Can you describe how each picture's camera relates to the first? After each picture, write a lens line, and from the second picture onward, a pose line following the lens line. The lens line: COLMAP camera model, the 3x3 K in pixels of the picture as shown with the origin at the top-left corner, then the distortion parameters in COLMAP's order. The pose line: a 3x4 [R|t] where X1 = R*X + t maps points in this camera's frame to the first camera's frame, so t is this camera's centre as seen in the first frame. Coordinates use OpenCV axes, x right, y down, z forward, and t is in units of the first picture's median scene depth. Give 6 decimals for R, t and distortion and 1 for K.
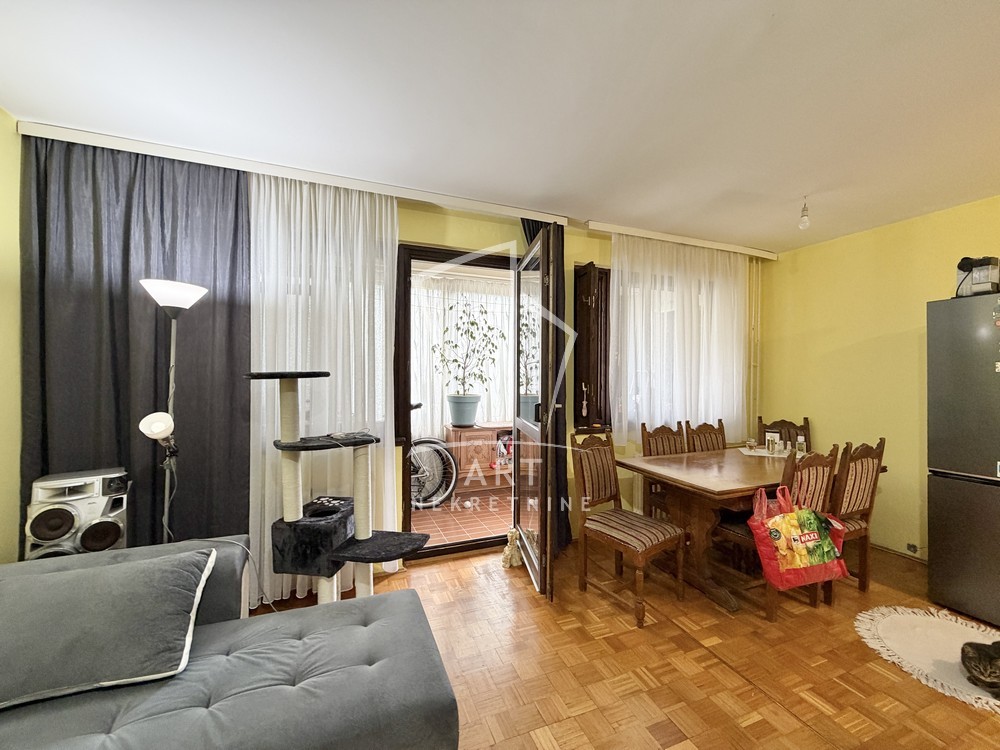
lens RADIAL K [[398.2, 0, 495.2], [0, 398.2, 376.4], [0, 0, 1]] dist [-0.000212, 0.000091]
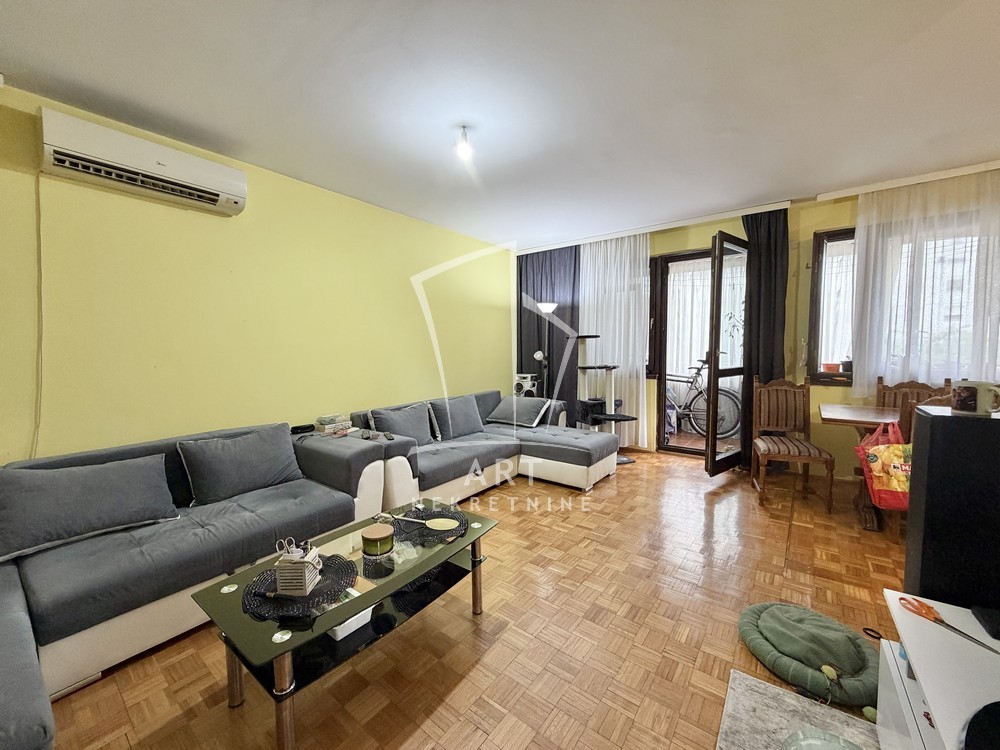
lens RADIAL K [[398.2, 0, 495.2], [0, 398.2, 376.4], [0, 0, 1]] dist [-0.000212, 0.000091]
pose [[0.509367, 0.051690, -0.858996, 1.142078], [0.008151, 0.997860, 0.064880, 0.065170], [0.860511, -0.040049, 0.507855, -0.570277]]
